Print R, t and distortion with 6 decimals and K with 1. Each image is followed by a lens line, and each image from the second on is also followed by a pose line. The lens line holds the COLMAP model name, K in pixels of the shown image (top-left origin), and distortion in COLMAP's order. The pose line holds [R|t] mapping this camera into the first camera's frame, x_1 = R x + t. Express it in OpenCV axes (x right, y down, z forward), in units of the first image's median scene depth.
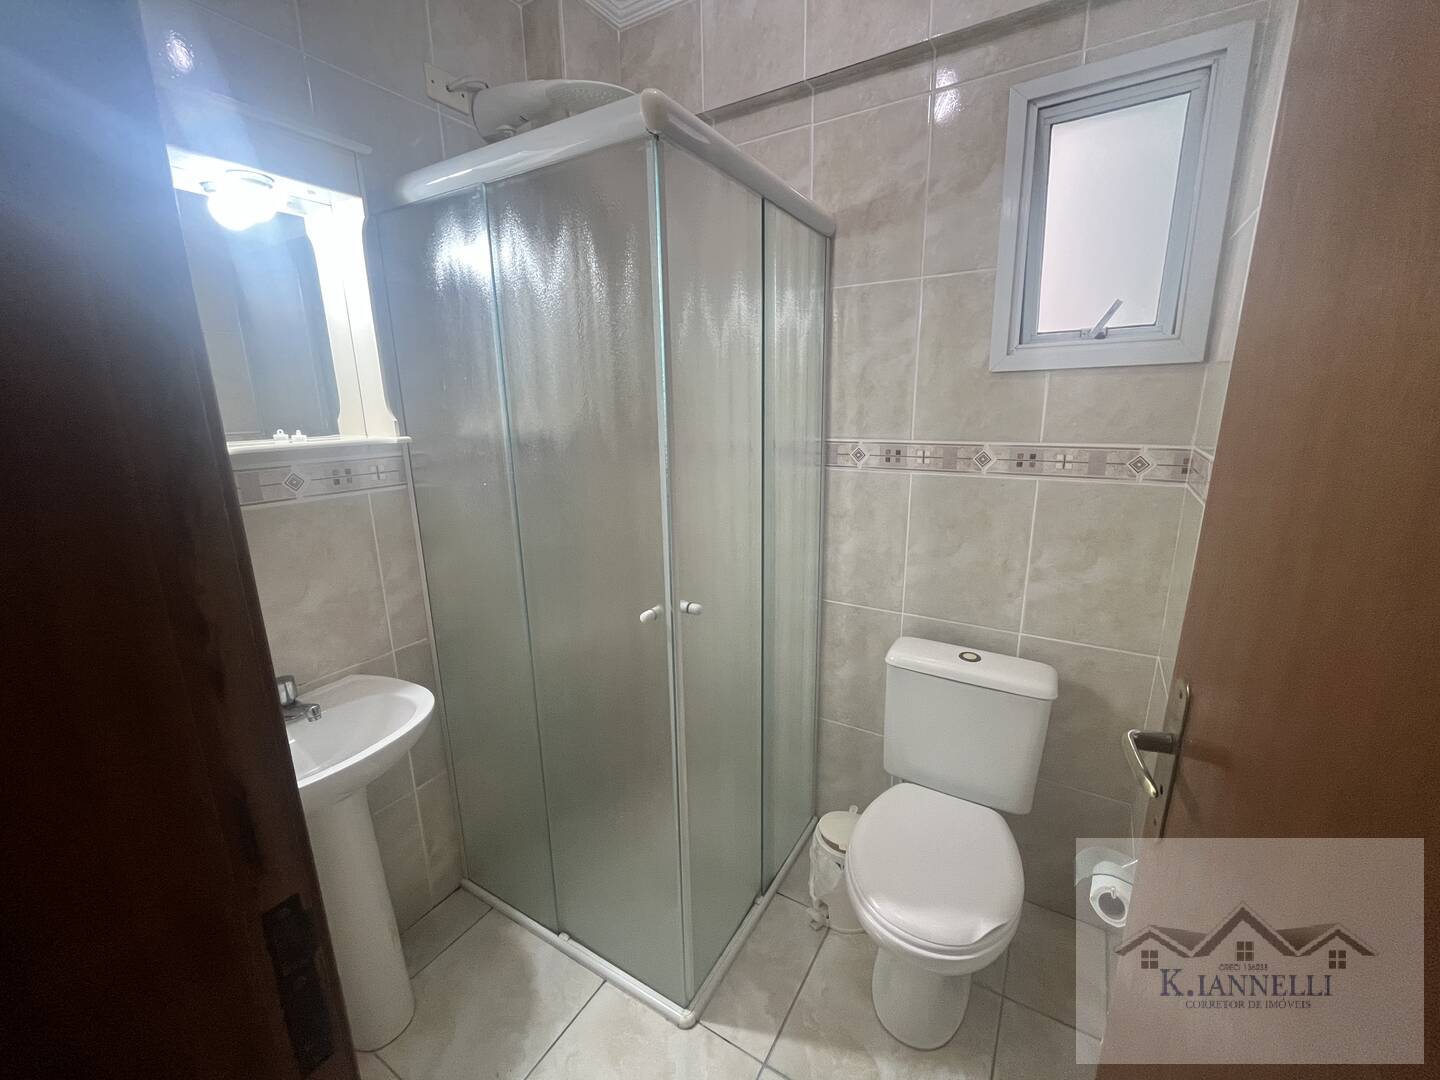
lens RADIAL K [[582.6, 0, 720.0], [0, 582.6, 541.2], [0, 0, 1]] dist [-0.003274, -0.000571]
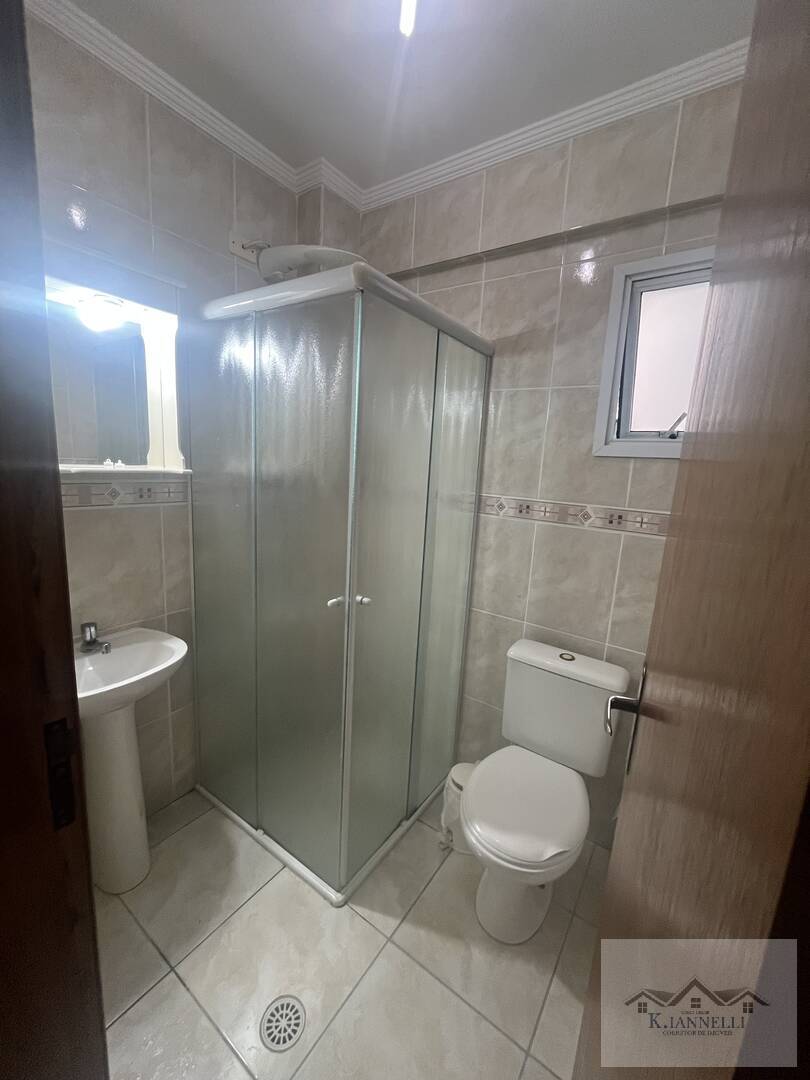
lens RADIAL K [[436.9, 0, 404.9], [0, 436.9, 539.9], [0, 0, 1]] dist [-0.003274, -0.000571]
pose [[0.995100, 0.083348, -0.053182, 0.080908], [-0.086347, 0.994642, -0.056844, 0.014553], [0.048159, 0.061157, 0.996966, -0.075504]]
